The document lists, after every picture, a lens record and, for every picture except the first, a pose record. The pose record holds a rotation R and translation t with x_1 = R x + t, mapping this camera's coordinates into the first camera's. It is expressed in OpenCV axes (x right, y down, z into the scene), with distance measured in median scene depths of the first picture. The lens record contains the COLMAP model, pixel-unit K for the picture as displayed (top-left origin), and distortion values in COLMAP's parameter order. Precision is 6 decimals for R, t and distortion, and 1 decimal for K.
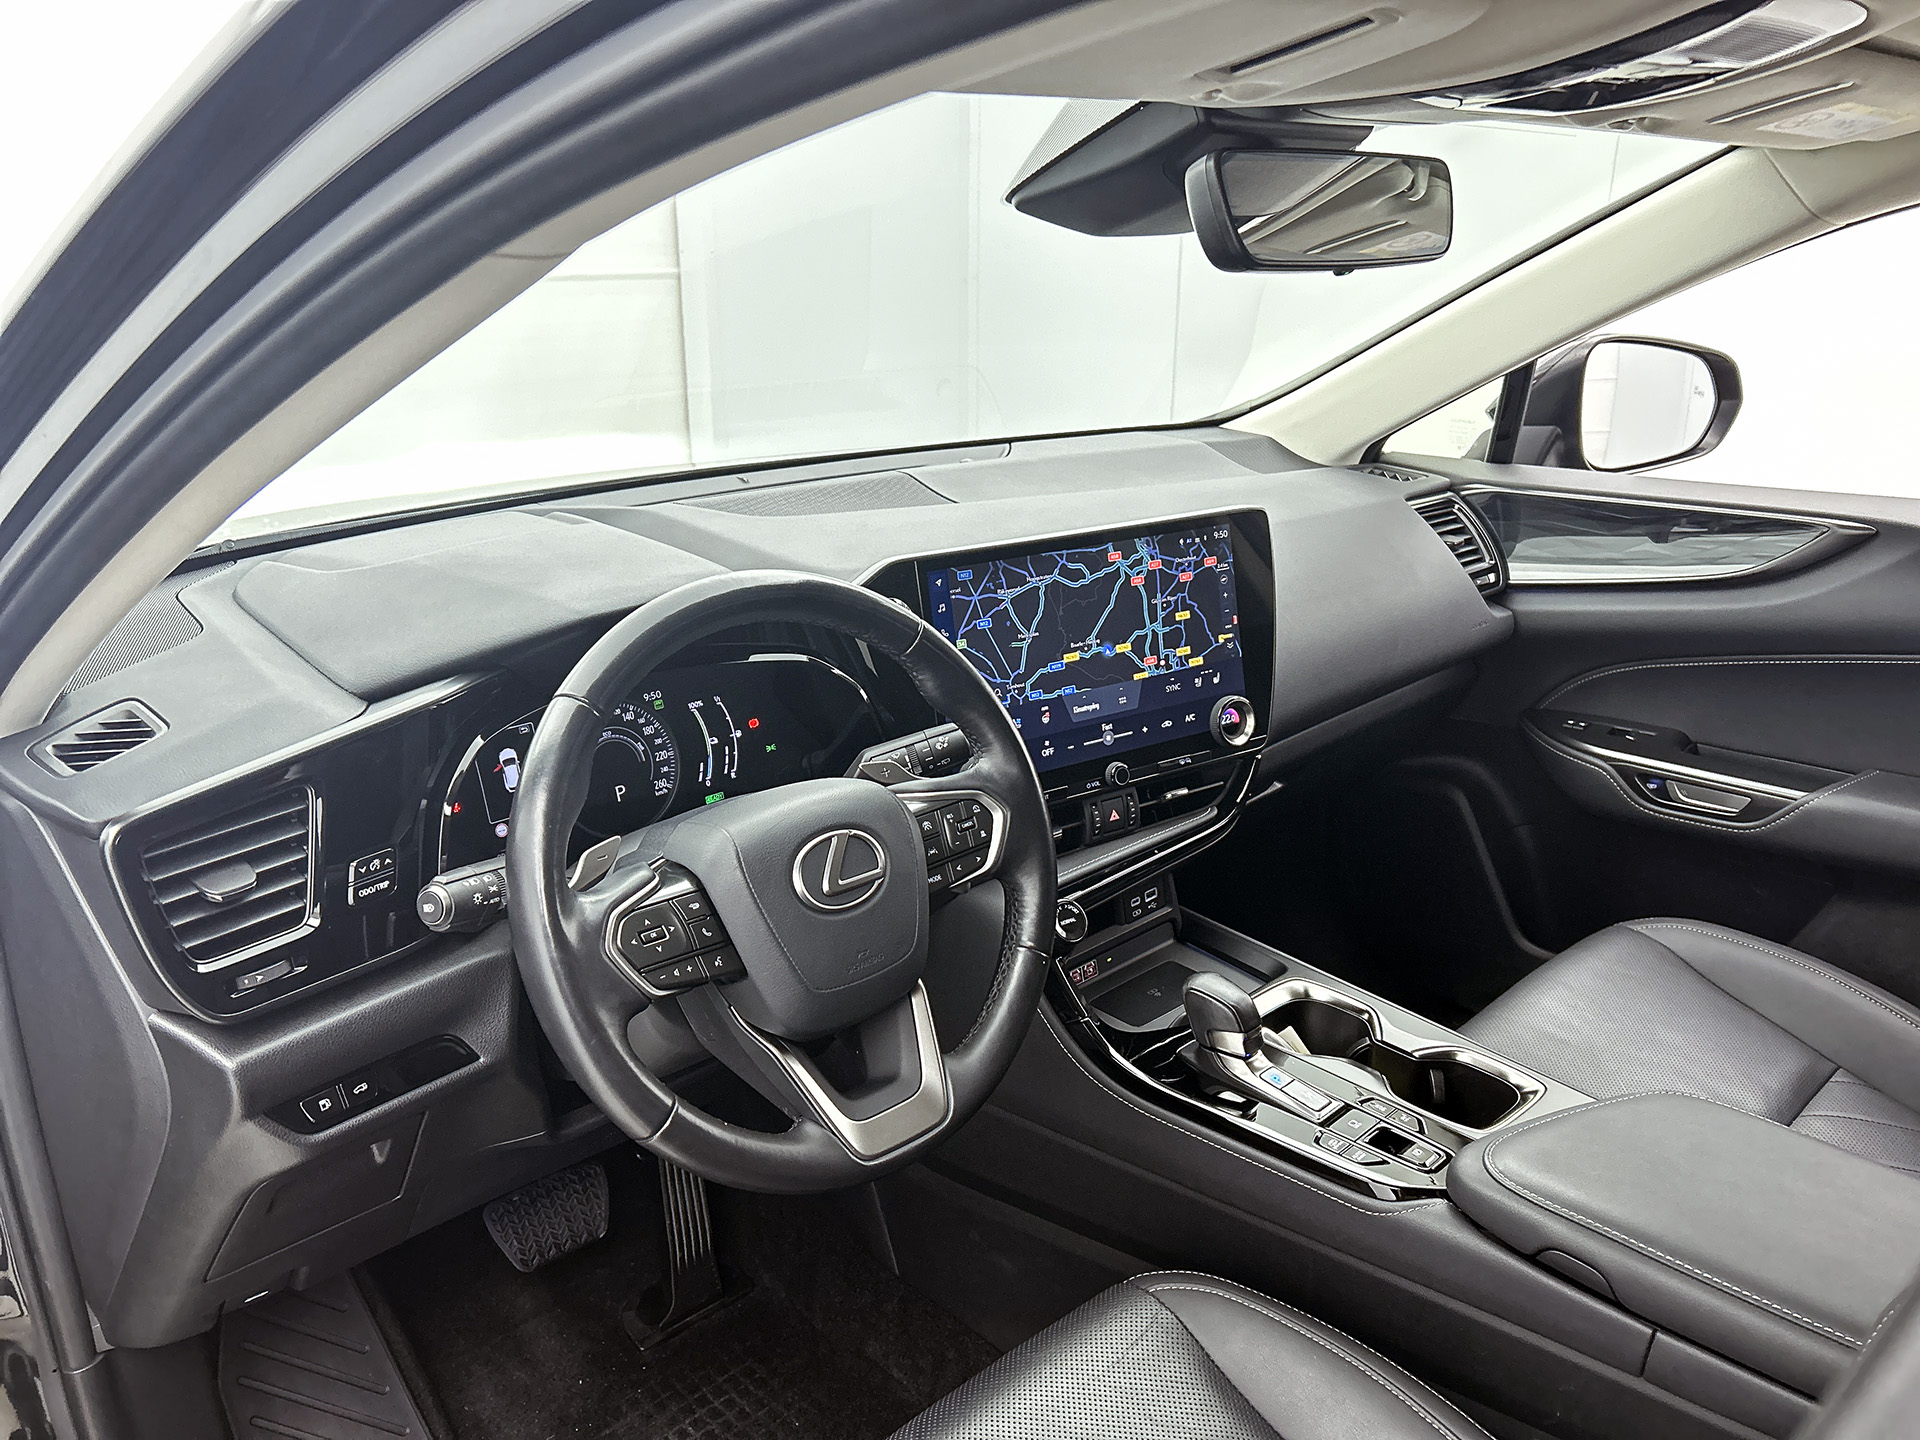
lens RADIAL K [[1456.0, 0, 942.8], [0, 1456.0, 734.5], [0, 0, 1]] dist [0.048421, -0.063069]
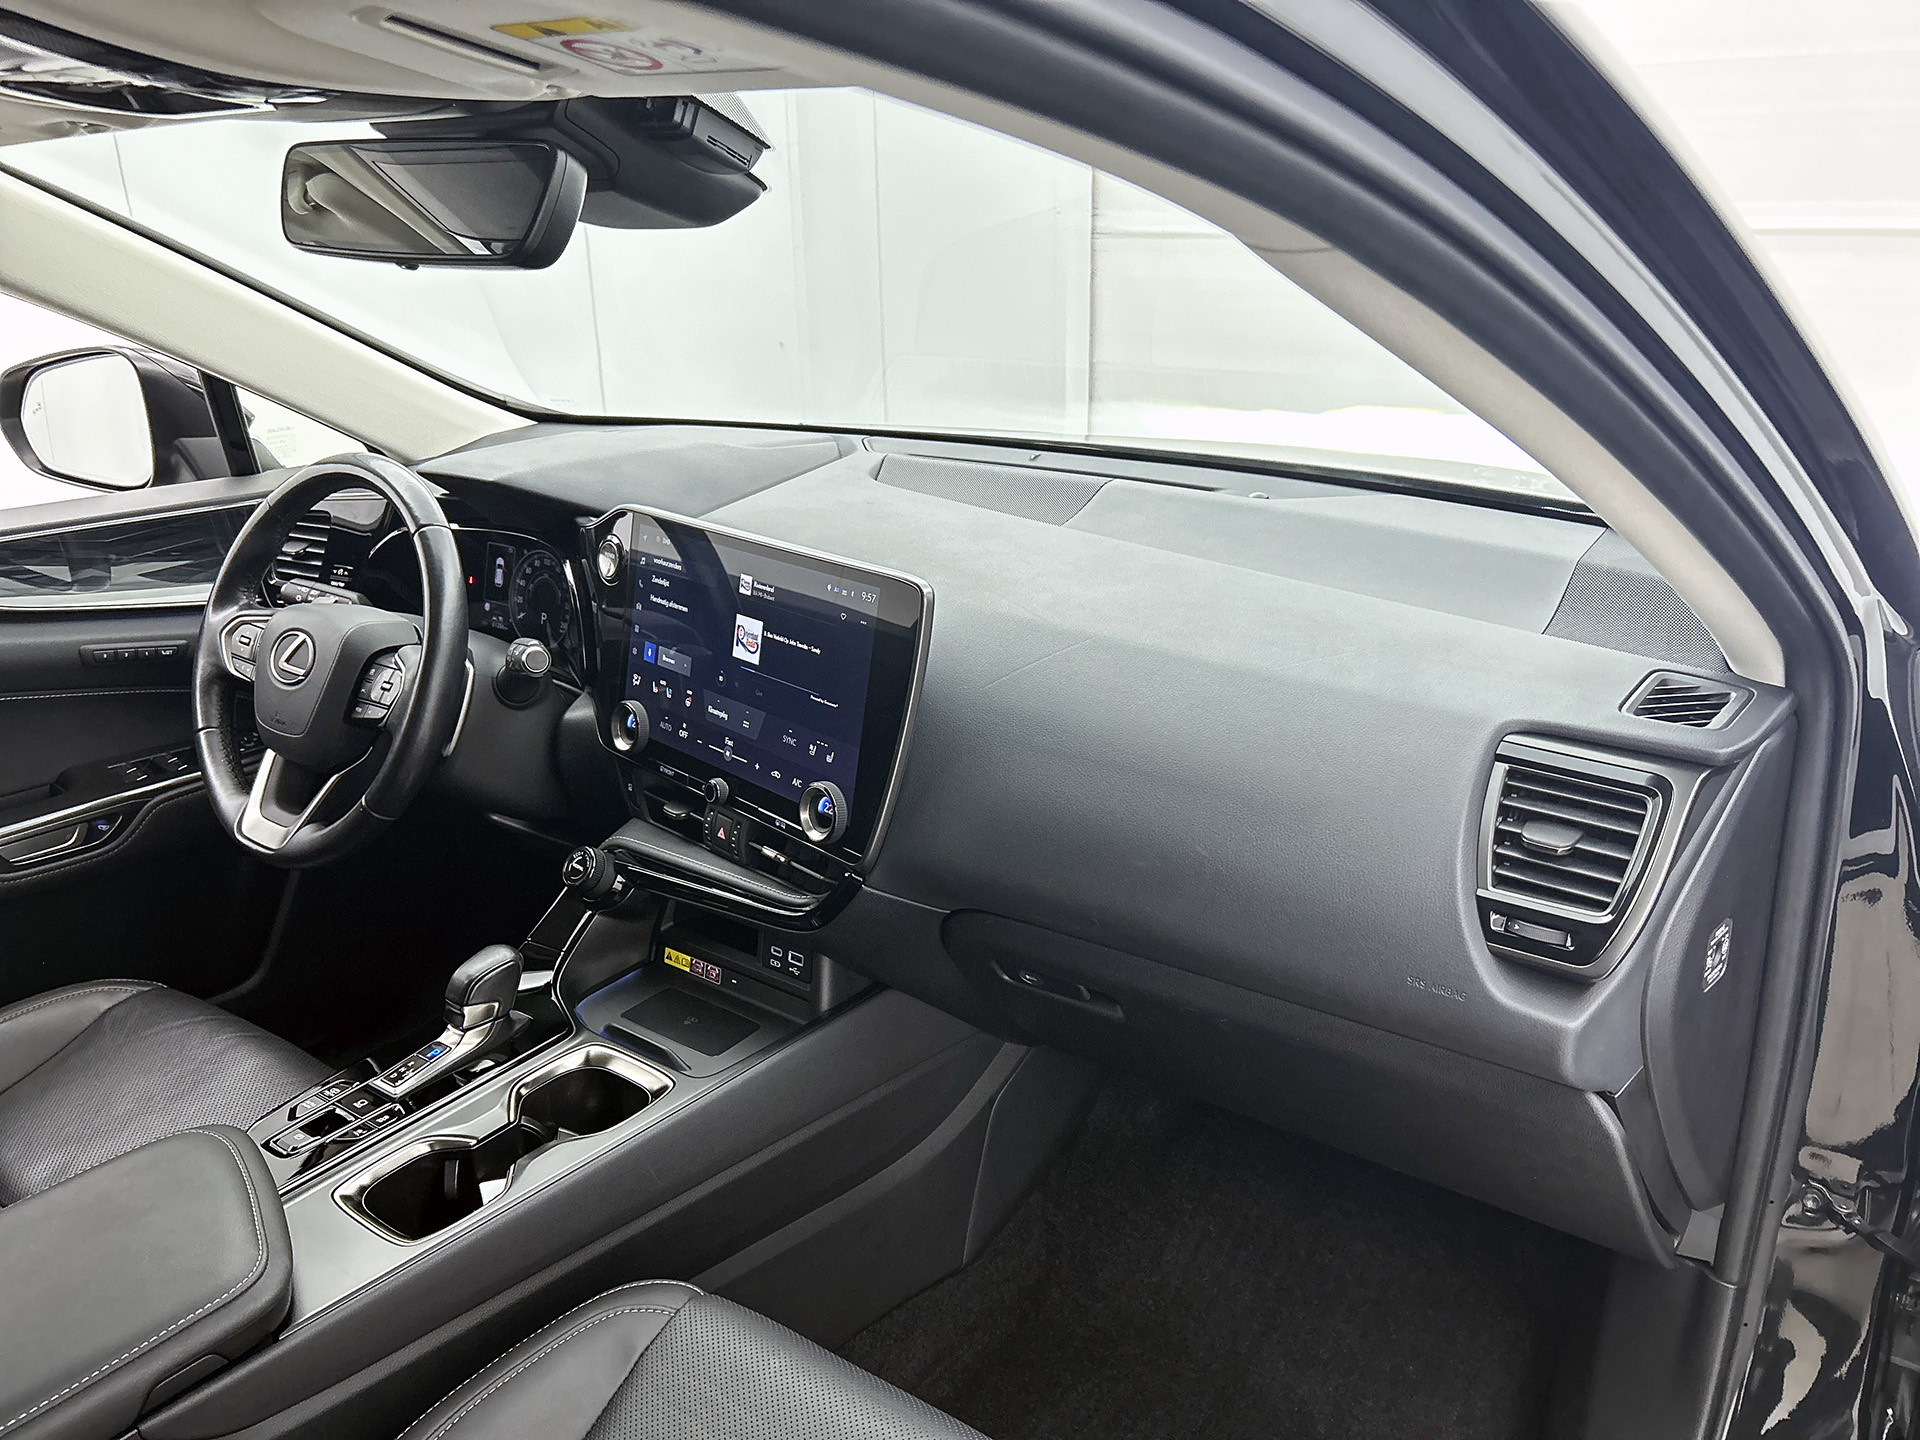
lens RADIAL K [[1456.0, 0, 953.1], [0, 1456.0, 727.6], [0, 0, 1]] dist [0.048421, -0.063069]
pose [[0.188956, 0.348326, -0.918131, 1.011041], [-0.309210, 0.908518, 0.281042, -0.326738], [0.932033, 0.230791, 0.279376, 0.865898]]
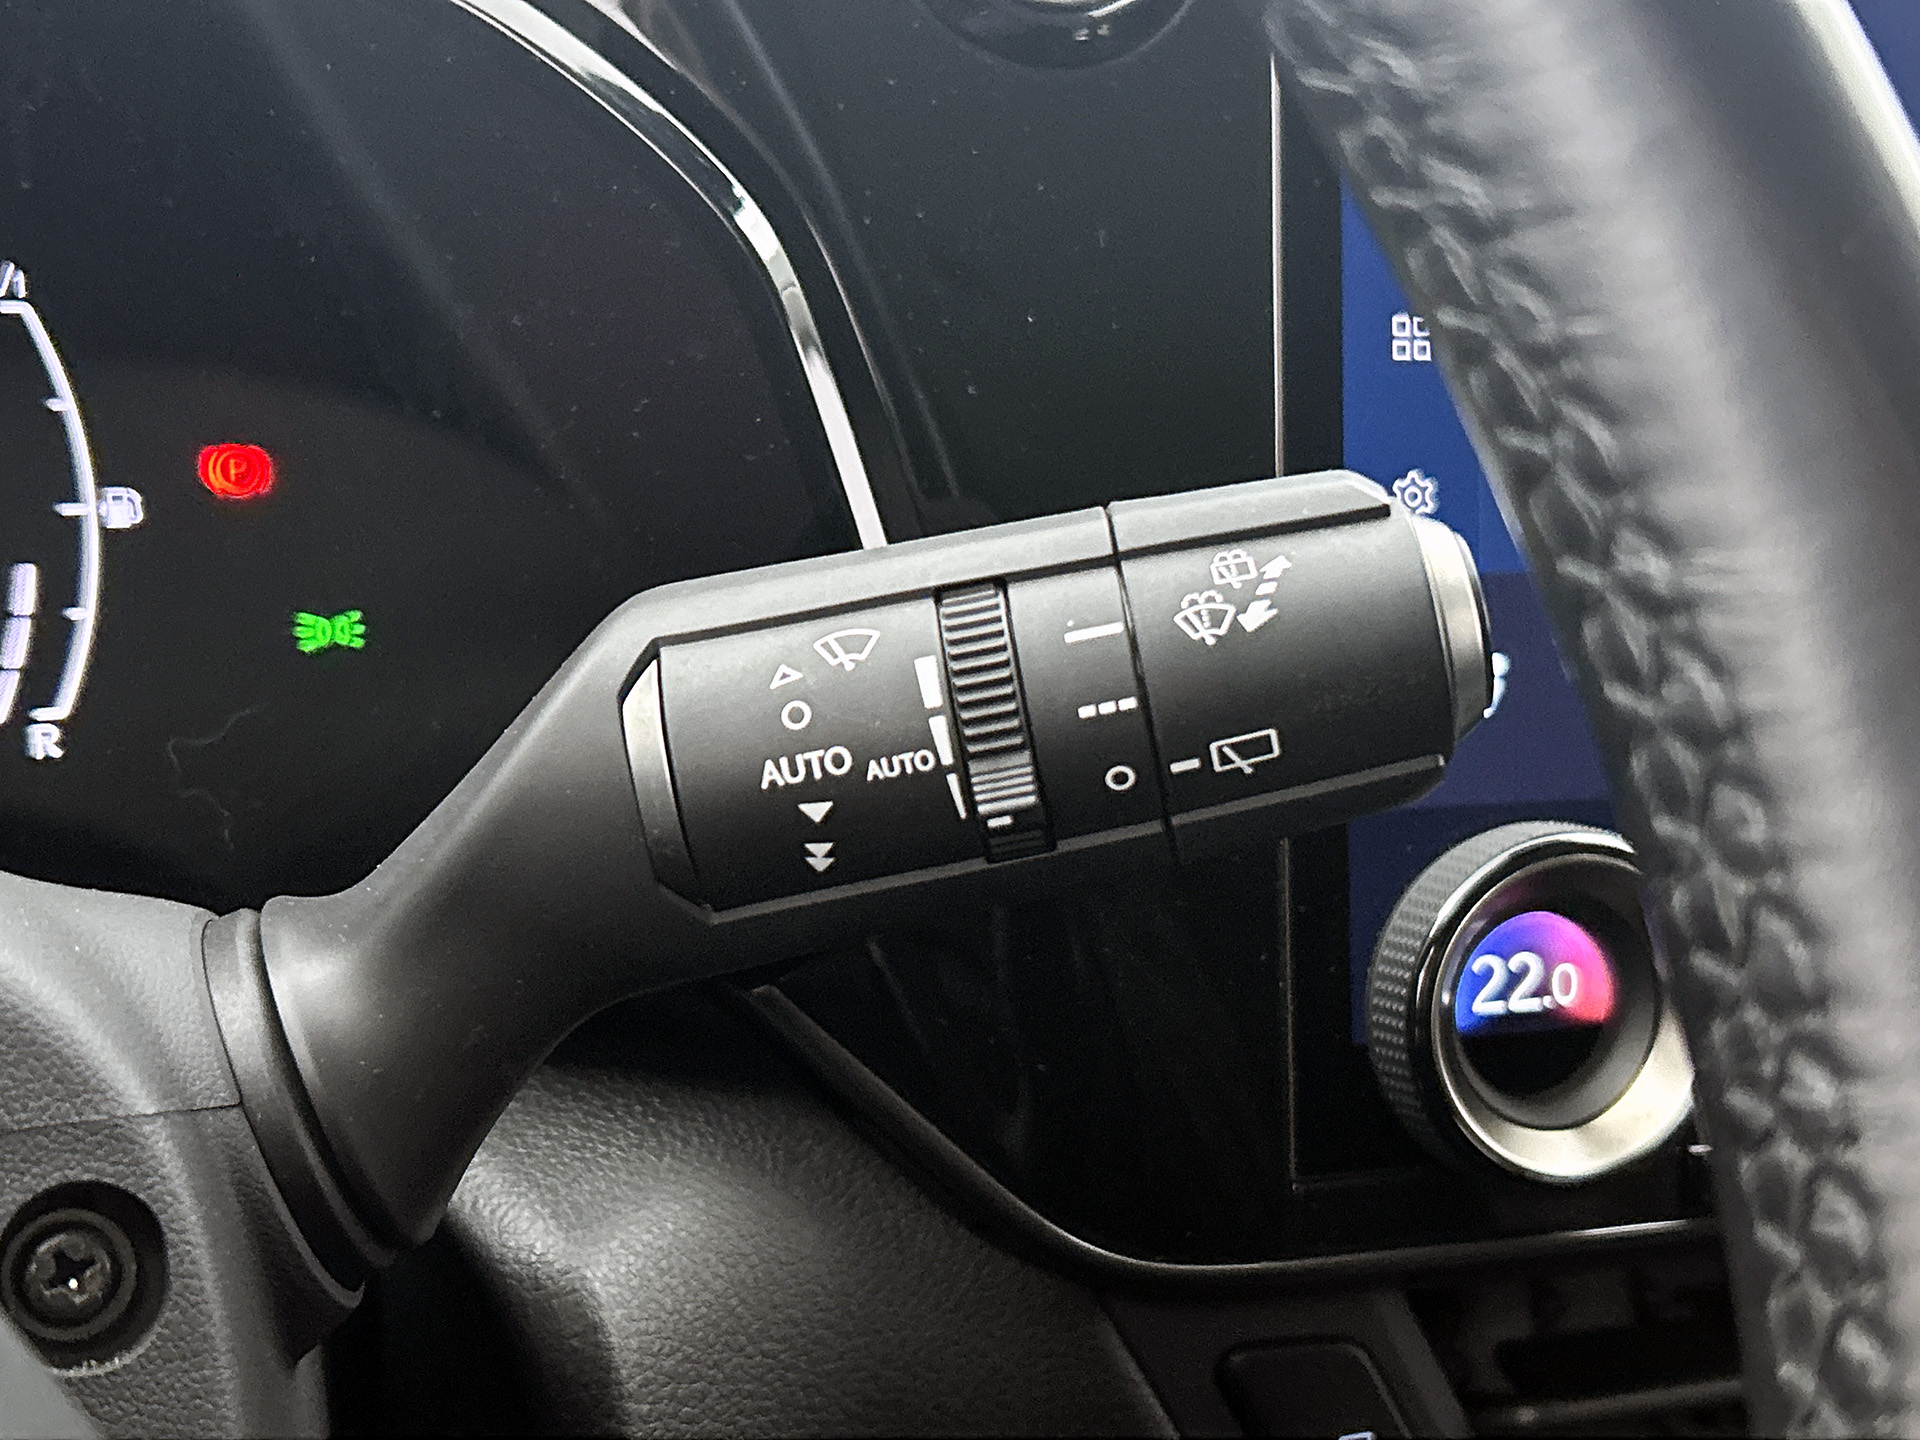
lens RADIAL K [[2476.0, 0, 921.5], [0, 2476.0, 760.1], [0, 0, 1]] dist [0.080981, 0.000000]
pose [[0.964655, 0.120592, -0.234303, 0.021287], [-0.137730, 0.988761, -0.058155, 0.030205], [0.224656, 0.088370, 0.970423, 0.677381]]
